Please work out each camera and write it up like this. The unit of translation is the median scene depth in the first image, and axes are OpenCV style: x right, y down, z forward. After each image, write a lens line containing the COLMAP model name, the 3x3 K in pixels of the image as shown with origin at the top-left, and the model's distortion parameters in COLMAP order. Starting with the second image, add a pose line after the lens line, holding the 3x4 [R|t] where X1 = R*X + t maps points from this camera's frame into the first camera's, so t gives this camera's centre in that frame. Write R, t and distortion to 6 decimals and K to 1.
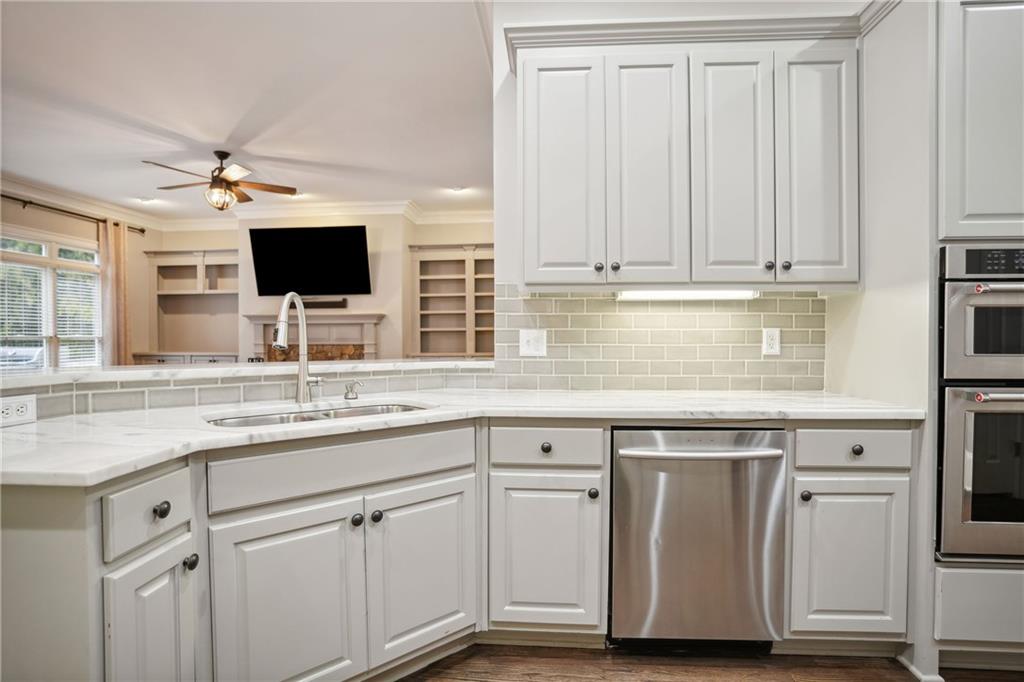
lens RADIAL K [[504.6, 0, 517.3], [0, 504.6, 344.7], [0, 0, 1]] dist [-0.065925, 0.021641]
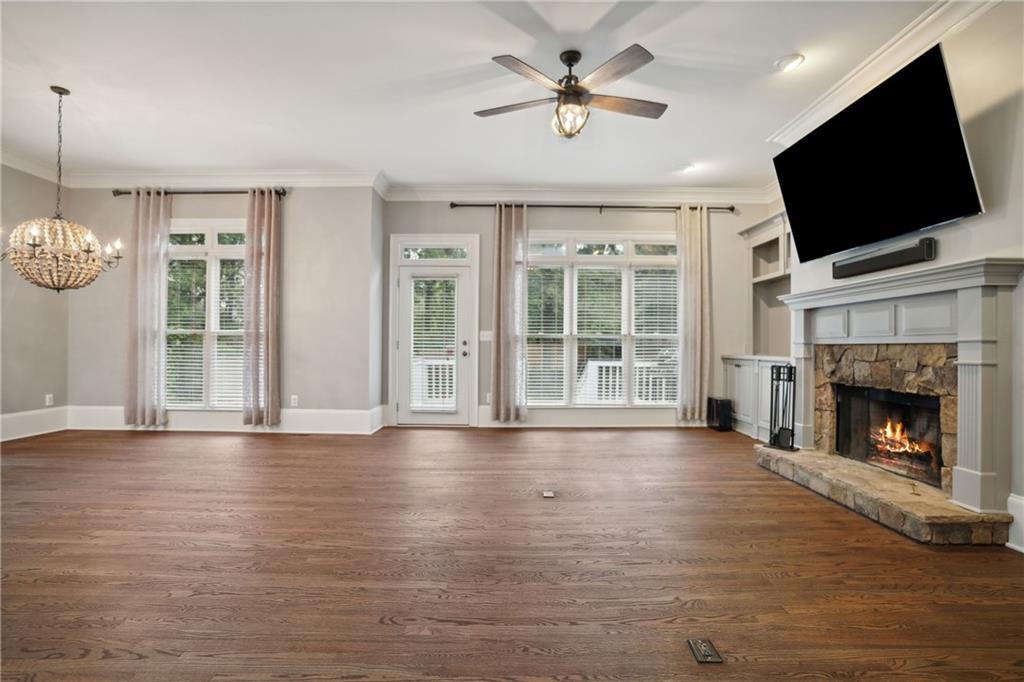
lens RADIAL K [[504.6, 0, 516.8], [0, 504.6, 343.1], [0, 0, 1]] dist [-0.065925, 0.021641]
pose [[0.074108, -0.003225, -0.997245, 0.052223], [-0.024025, 0.999699, -0.005019, 0.009724], [0.996961, 0.024331, 0.074008, 0.612877]]
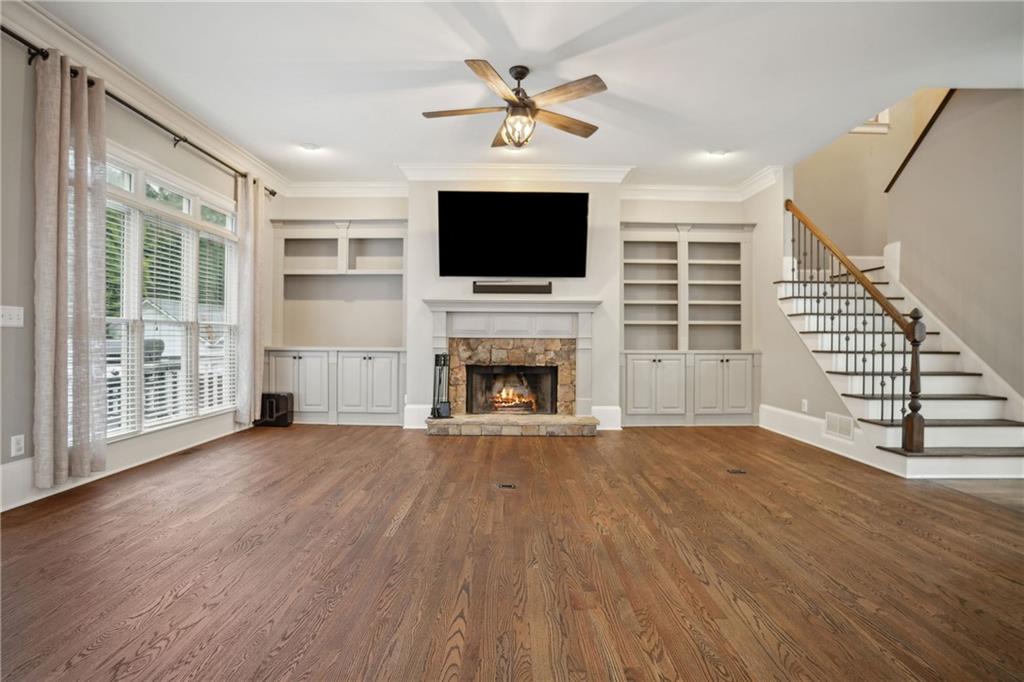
lens RADIAL K [[504.6, 0, 515.2], [0, 504.6, 337.4], [0, 0, 1]] dist [-0.065925, 0.021641]
pose [[0.997289, 0.010367, 0.072857, -0.459343], [-0.008584, 0.999657, -0.024731, 0.018414], [-0.073088, 0.024039, 0.997036, 0.186327]]
